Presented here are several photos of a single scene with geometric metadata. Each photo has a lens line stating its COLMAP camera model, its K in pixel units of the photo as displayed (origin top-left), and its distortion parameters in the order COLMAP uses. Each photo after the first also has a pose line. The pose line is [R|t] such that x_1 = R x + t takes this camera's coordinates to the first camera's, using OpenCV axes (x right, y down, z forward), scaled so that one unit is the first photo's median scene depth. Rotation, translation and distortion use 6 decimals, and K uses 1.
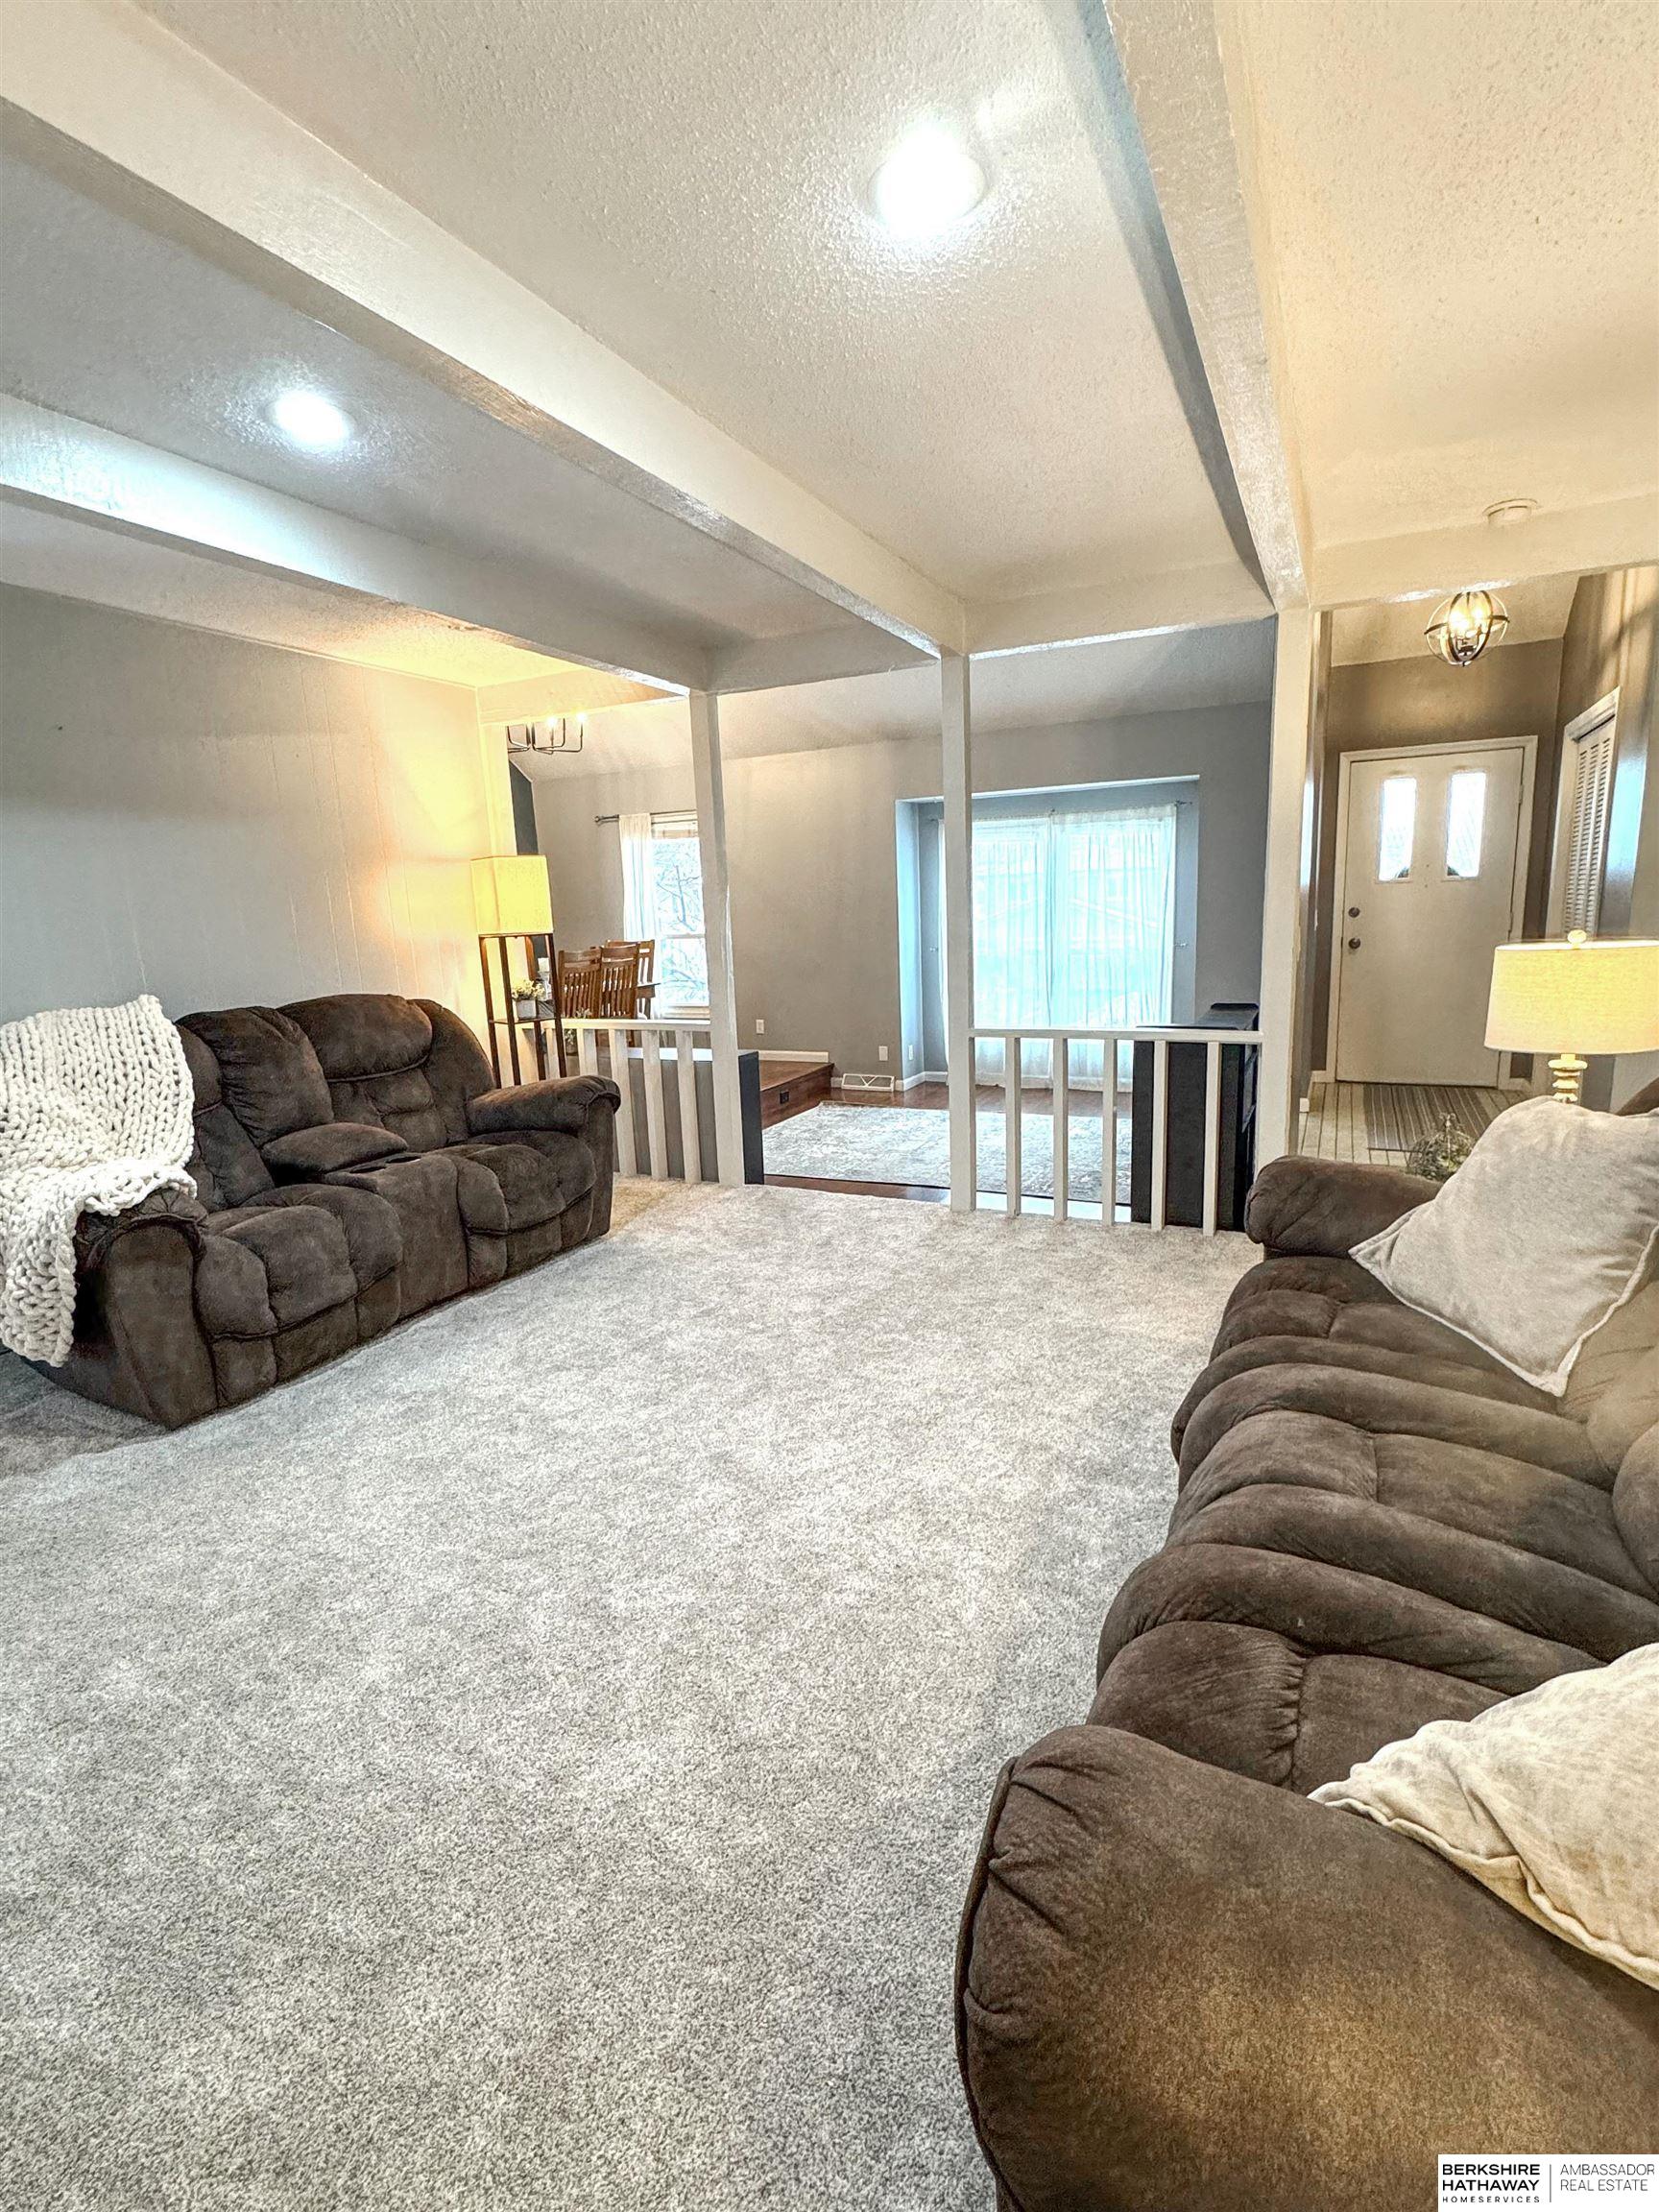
lens RADIAL K [[1047.8, 0, 829.5], [0, 1047.8, 1106.0], [0, 0, 1]] dist [0.006109, 0.000422]
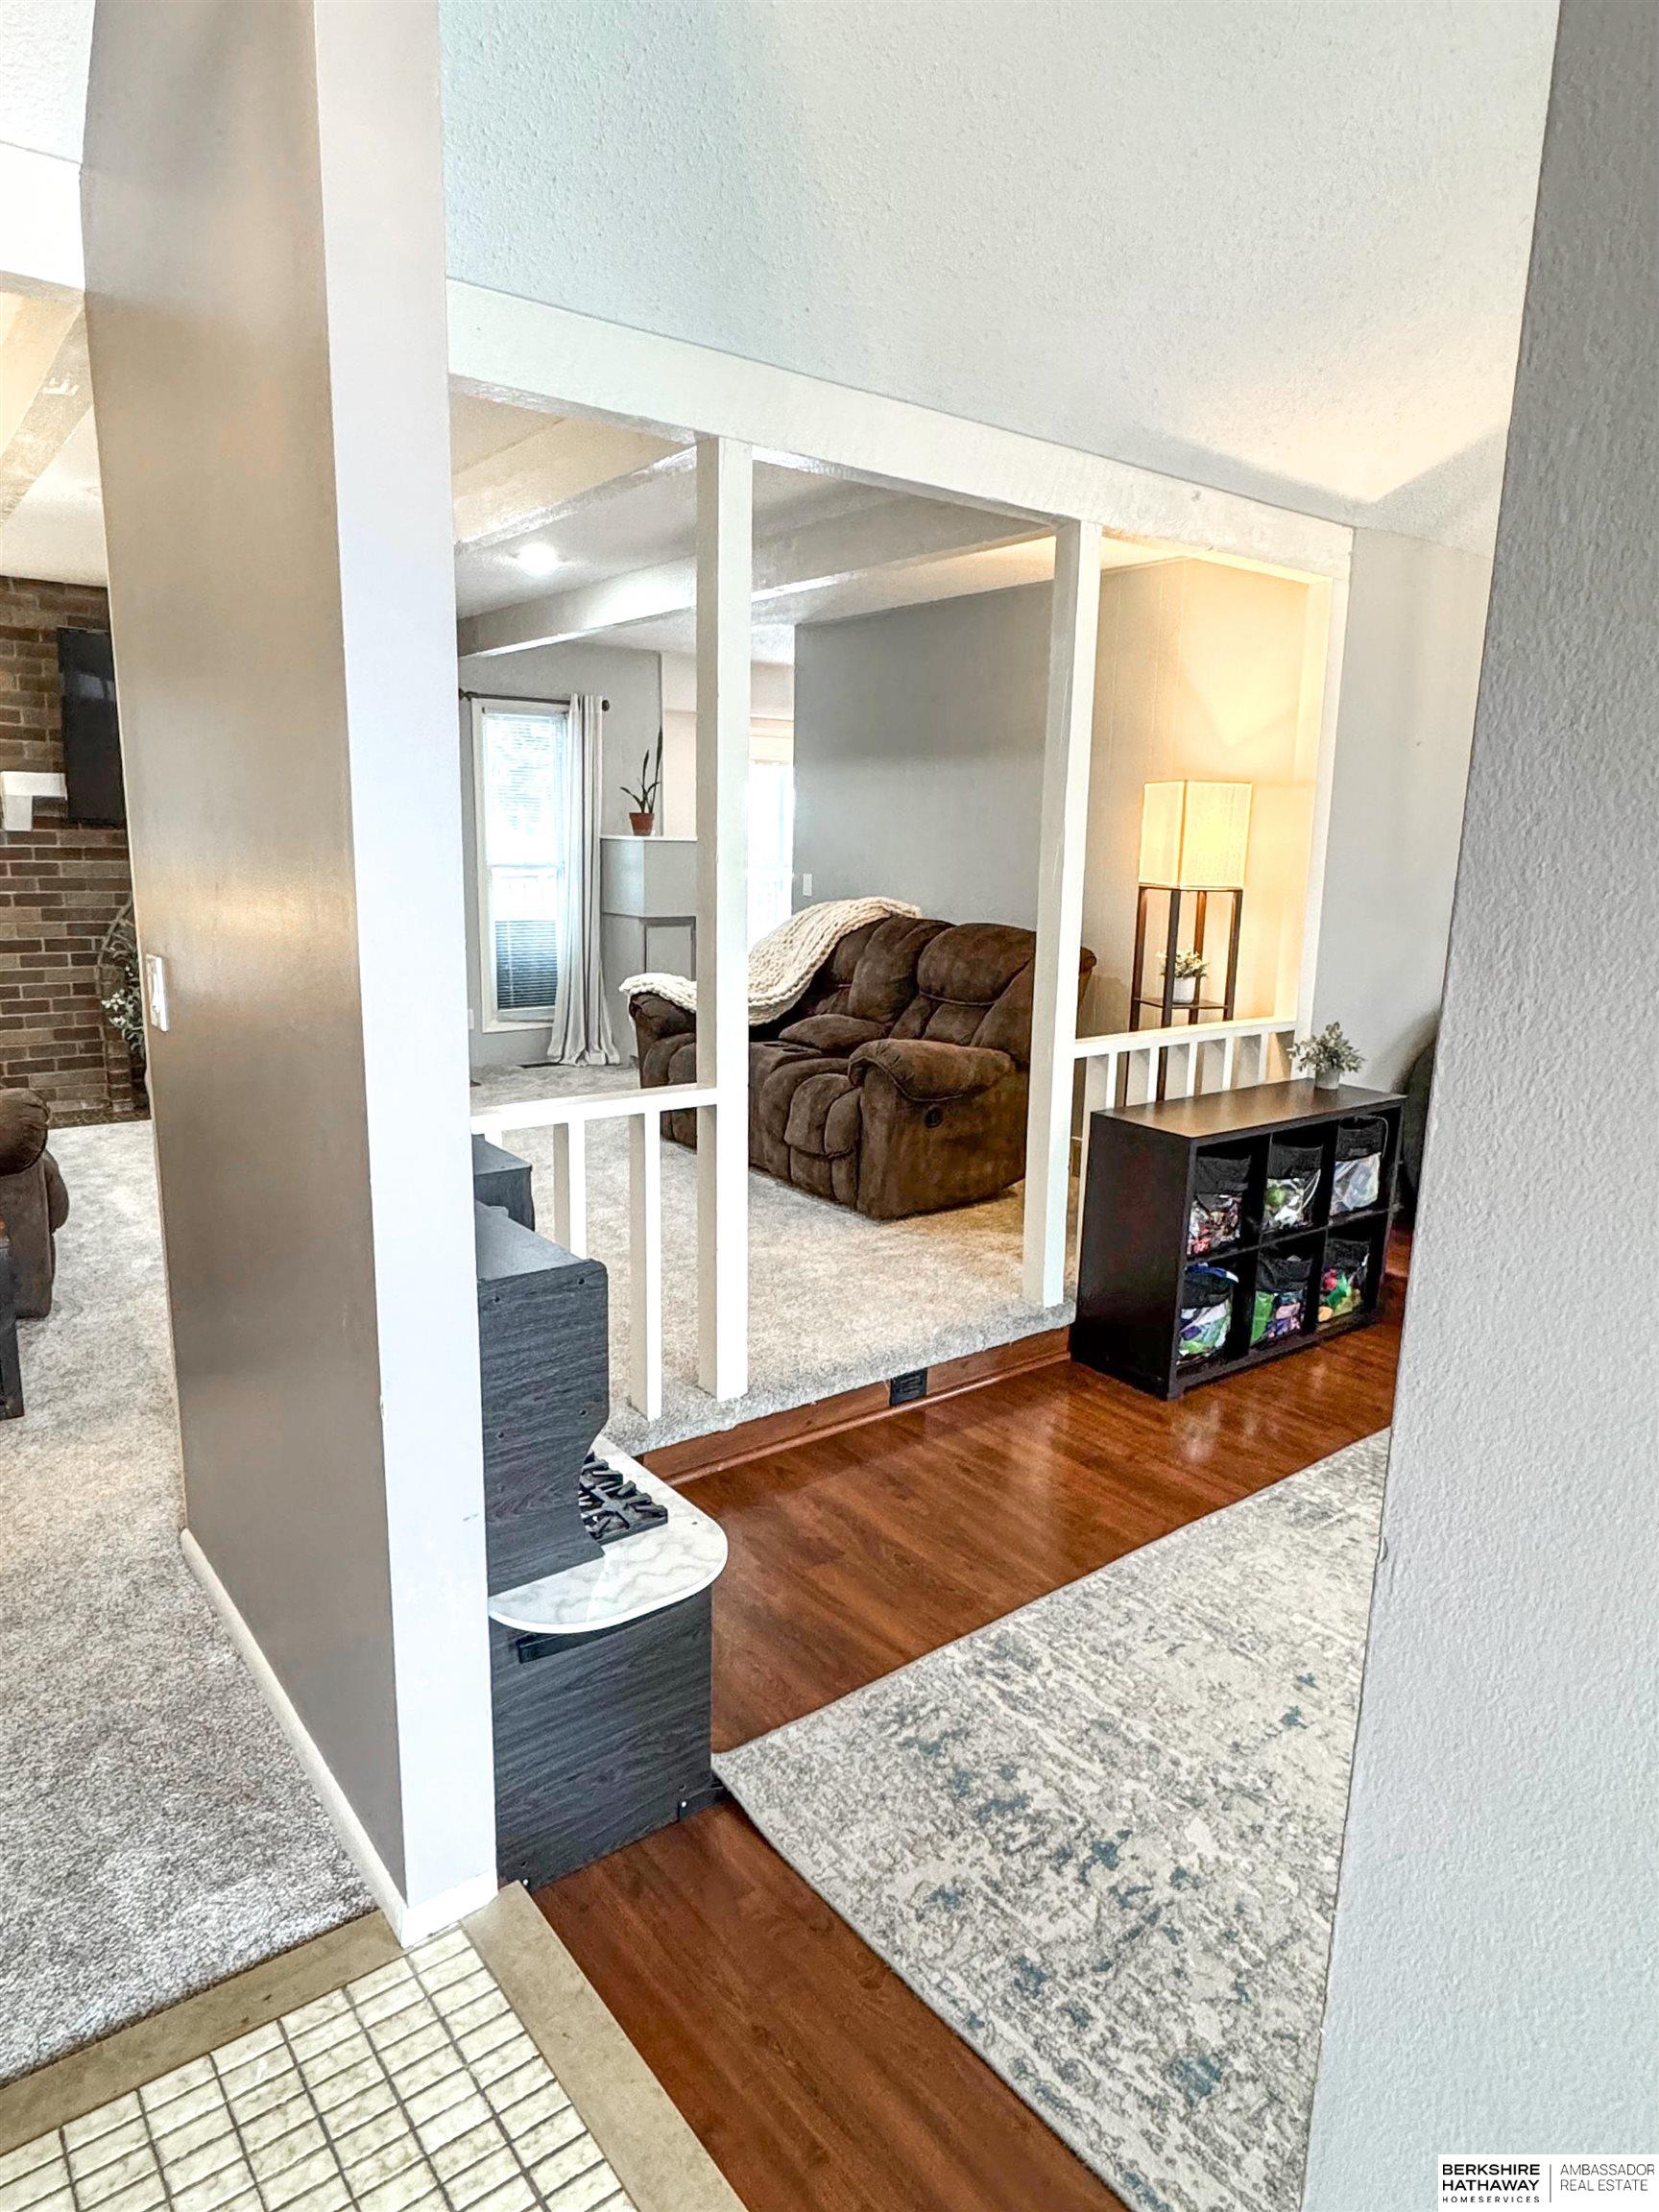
lens RADIAL K [[1328.4, 0, 811.6], [0, 1328.4, 1103.0], [0, 0, 1]] dist [0.000404, 0.001069]
pose [[-0.452918, 0.207953, -0.866961, 0.538312], [-0.169289, 0.934667, 0.312634, -0.221043], [0.875332, 0.288364, -0.388123, 0.961735]]
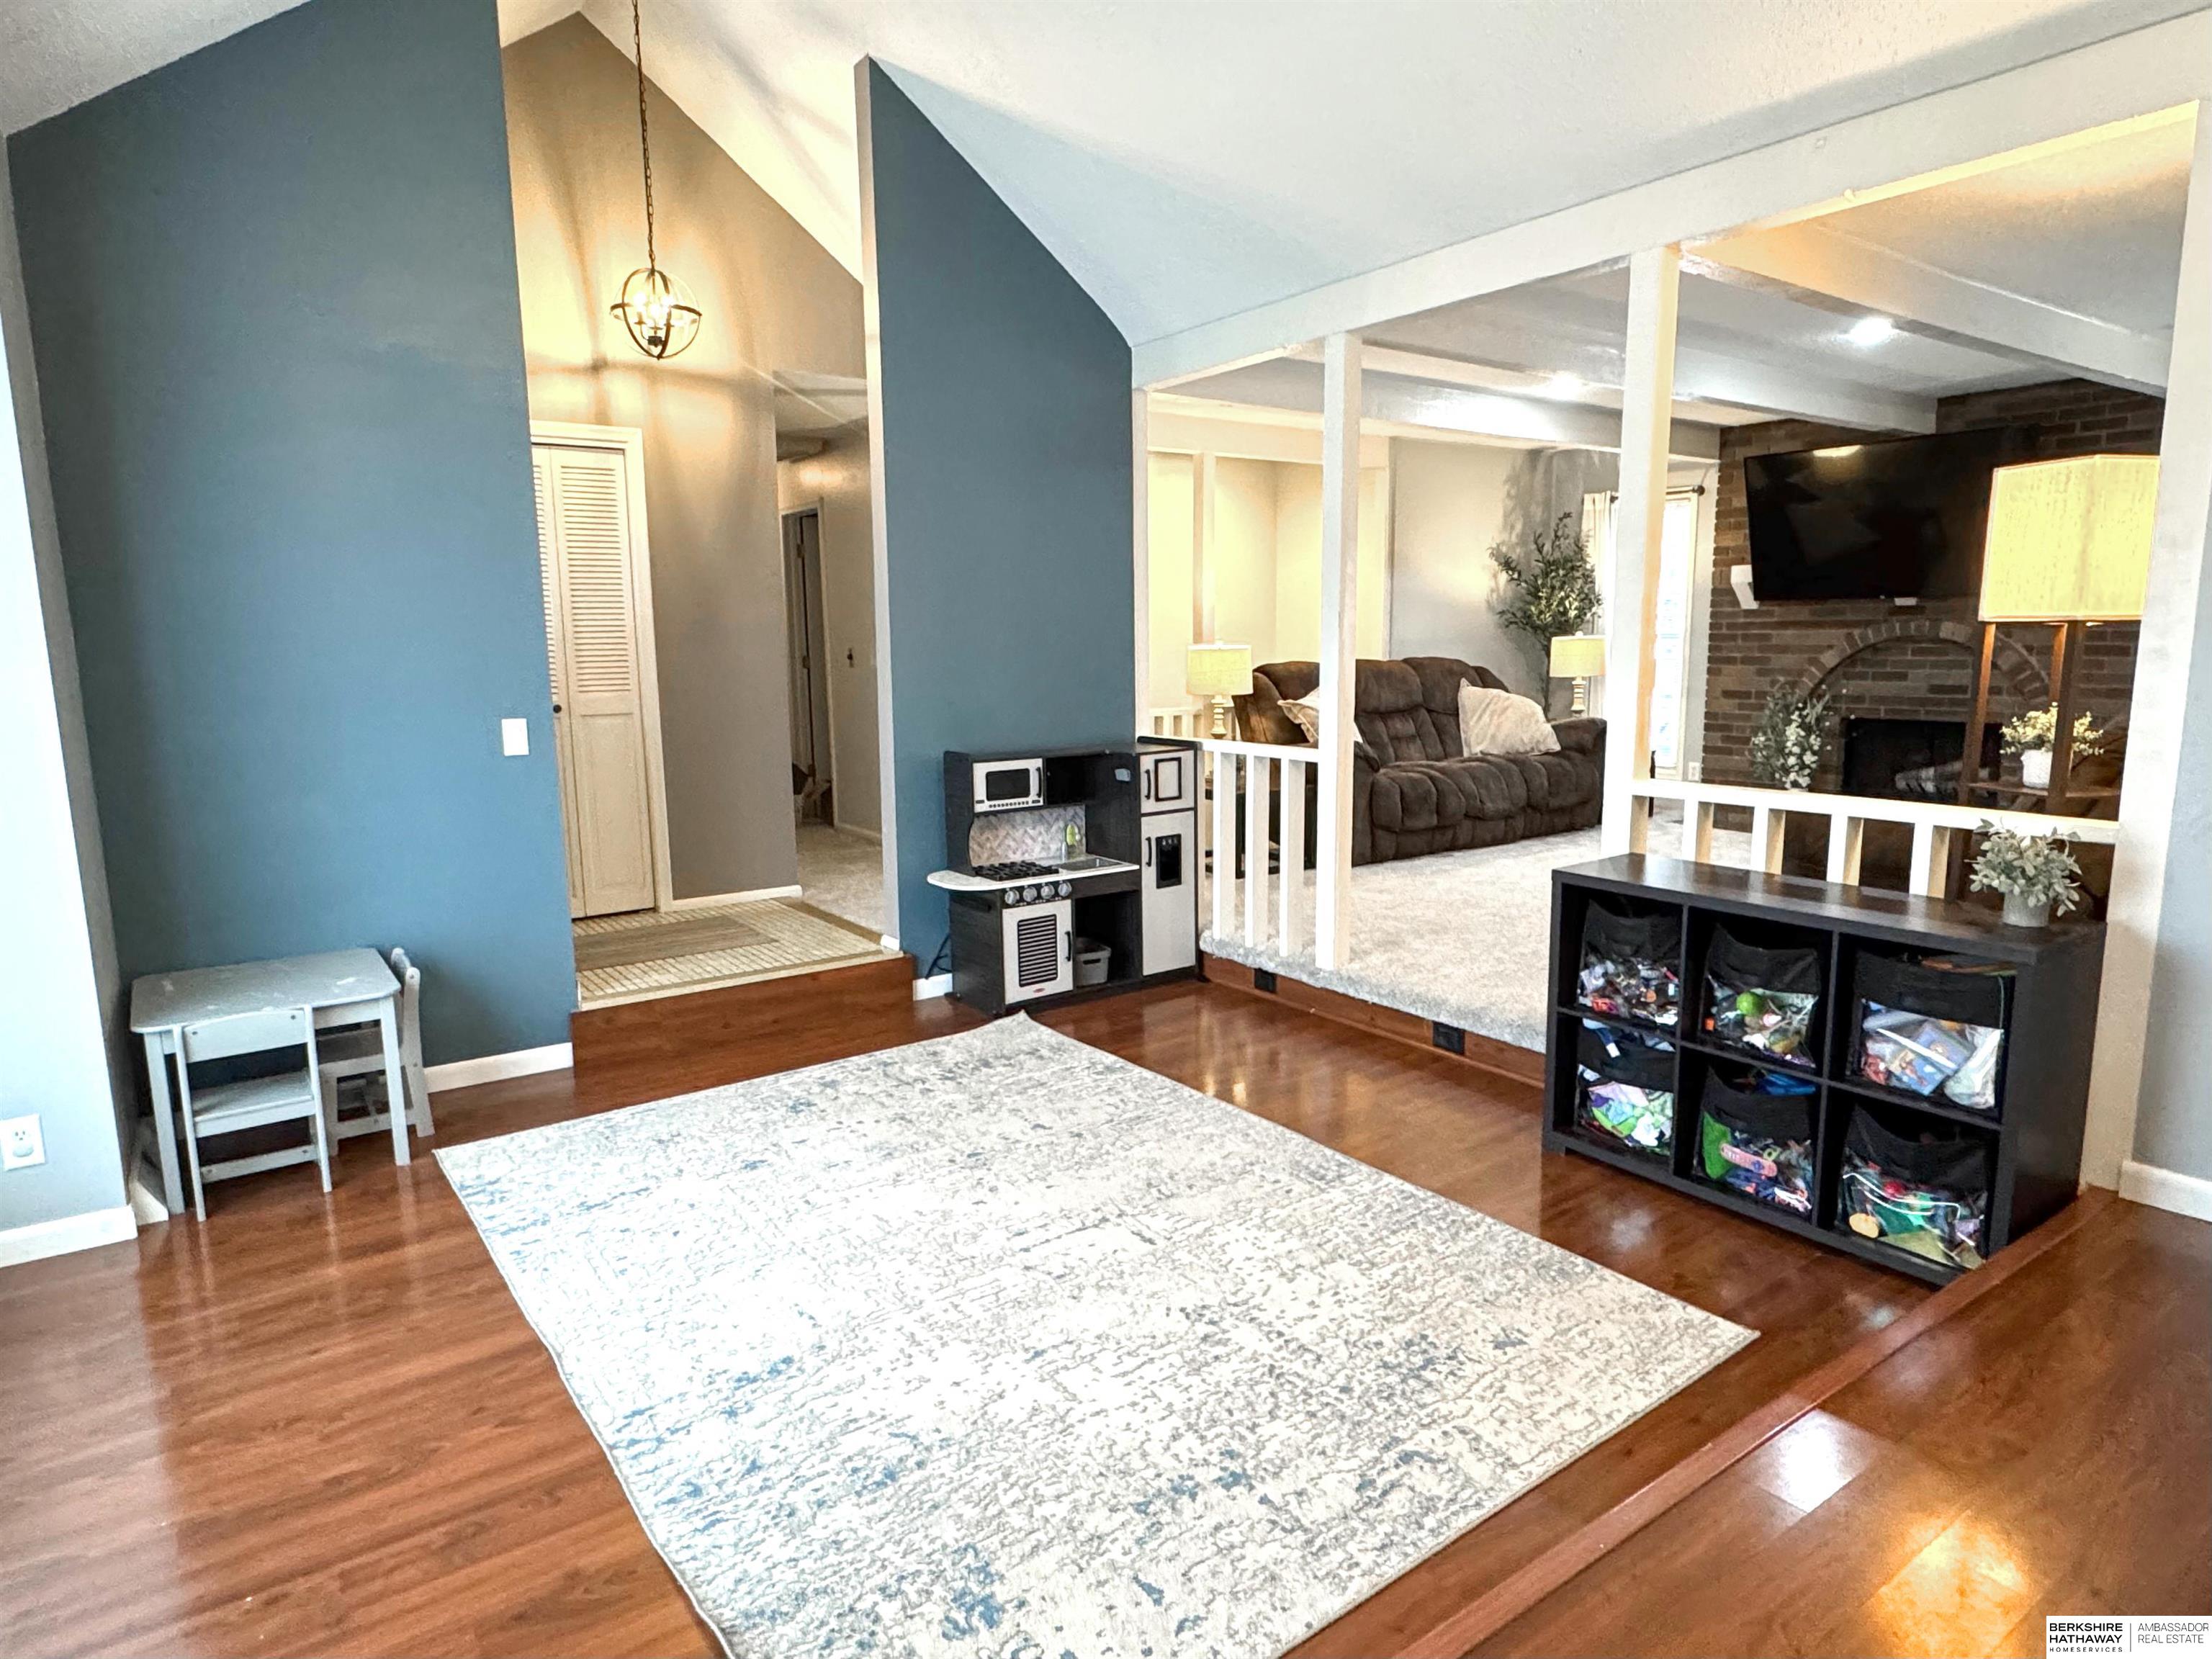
lens RADIAL K [[1273.1, 0, 1104.9], [0, 1273.1, 838.6], [0, 0, 1]] dist [0.000926, -0.000309]
pose [[-0.876165, -0.027135, 0.481247, -0.156889], [0.135599, 0.944216, 0.300114, -0.254326], [-0.462544, 0.328206, -0.823610, 1.430110]]
